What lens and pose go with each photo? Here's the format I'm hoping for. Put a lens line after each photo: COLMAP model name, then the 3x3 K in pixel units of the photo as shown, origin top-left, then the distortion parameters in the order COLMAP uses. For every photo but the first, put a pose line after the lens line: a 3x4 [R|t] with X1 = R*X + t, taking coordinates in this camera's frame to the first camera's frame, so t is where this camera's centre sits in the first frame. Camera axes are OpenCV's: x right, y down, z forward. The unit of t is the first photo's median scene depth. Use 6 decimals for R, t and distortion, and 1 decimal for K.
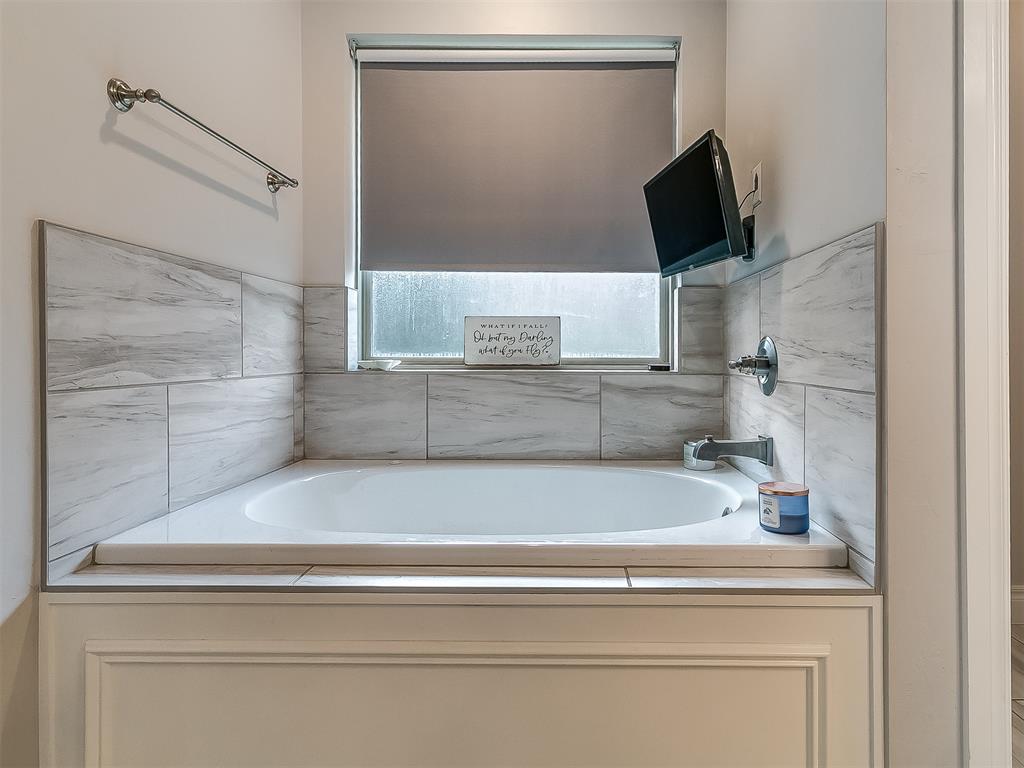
lens RADIAL K [[570.0, 0, 512.2], [0, 570.0, 348.2], [0, 0, 1]] dist [0.002491, 0.000130]
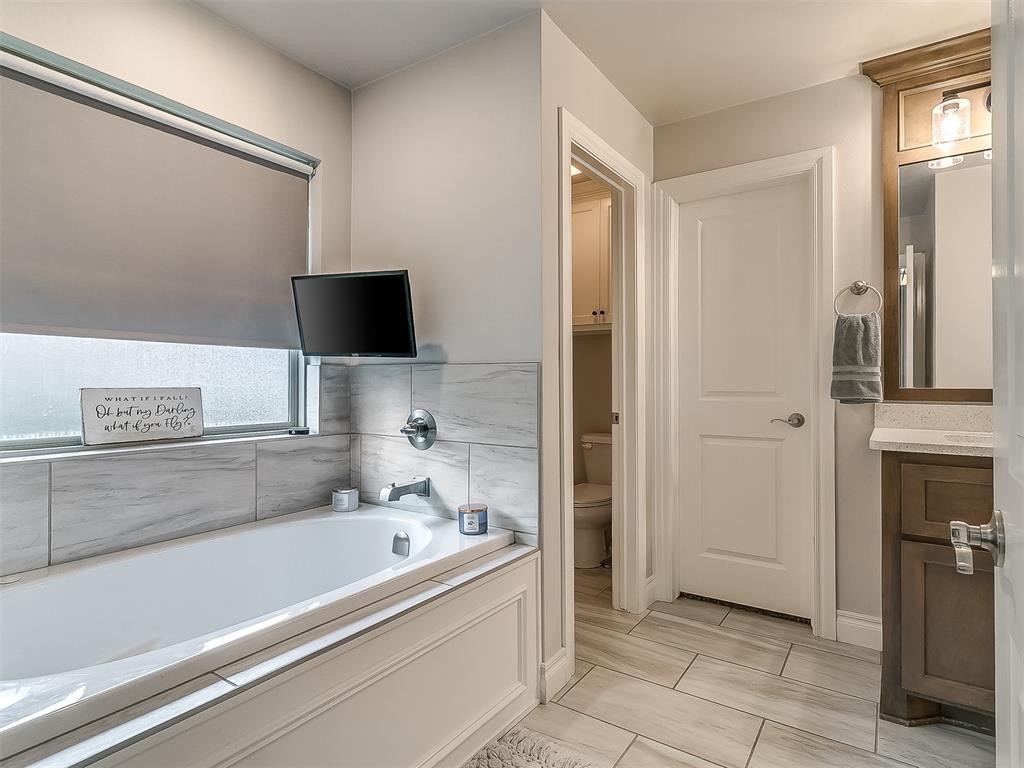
lens RADIAL K [[552.1, 0, 508.9], [0, 552.1, 375.6], [0, 0, 1]] dist [0.001343, 0.000299]
pose [[0.566044, 0.003057, 0.824369, -0.447509], [0.007057, 0.999939, -0.008553, -0.070145], [-0.824345, 0.010659, 0.565988, 0.000022]]
